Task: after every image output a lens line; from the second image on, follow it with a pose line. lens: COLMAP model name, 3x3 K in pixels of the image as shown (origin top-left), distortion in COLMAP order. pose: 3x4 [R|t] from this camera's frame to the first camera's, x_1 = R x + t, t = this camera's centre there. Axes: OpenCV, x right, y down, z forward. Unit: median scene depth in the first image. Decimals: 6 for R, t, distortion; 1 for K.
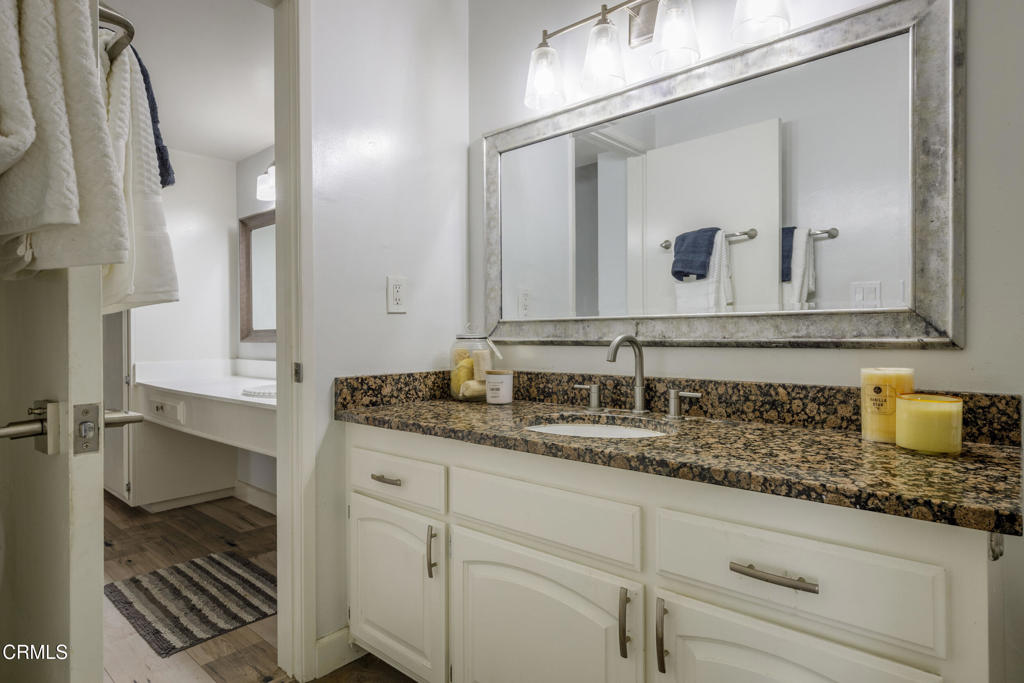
lens RADIAL K [[567.6, 0, 512.7], [0, 567.6, 337.5], [0, 0, 1]] dist [0.002799, 0.000061]
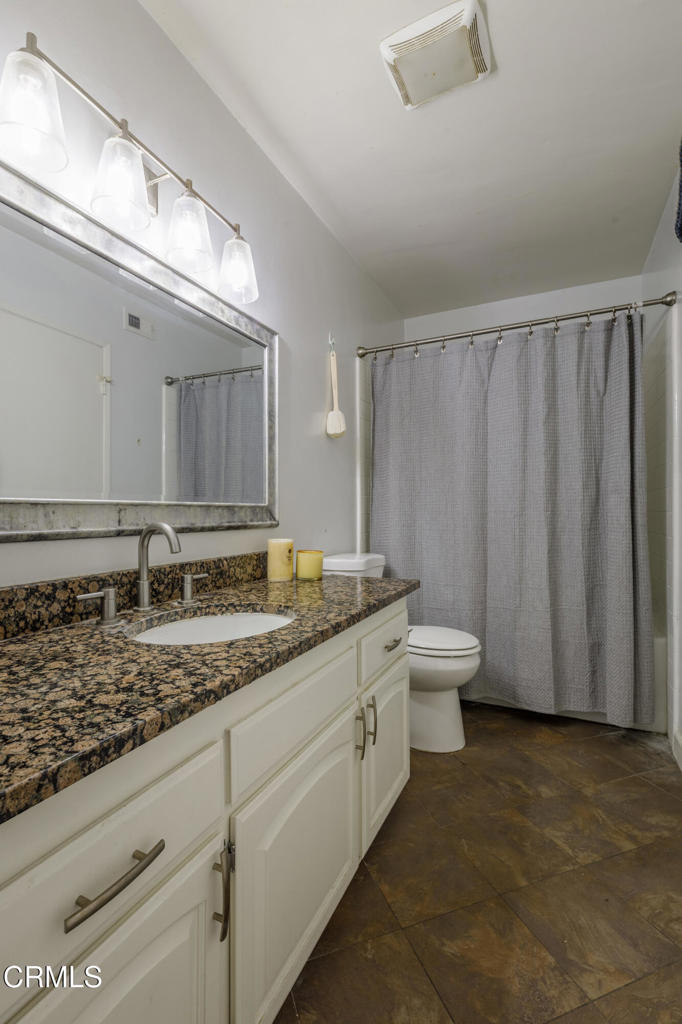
lens RADIAL K [[468.9, 0, 341.6], [0, 468.9, 511.7], [0, 0, 1]] dist [0.004802, 0.000240]
pose [[-0.284781, 0.008640, 0.958554, -0.595790], [0.010981, 0.999923, -0.005751, -0.015391], [-0.958530, 0.008888, -0.284854, 0.932762]]
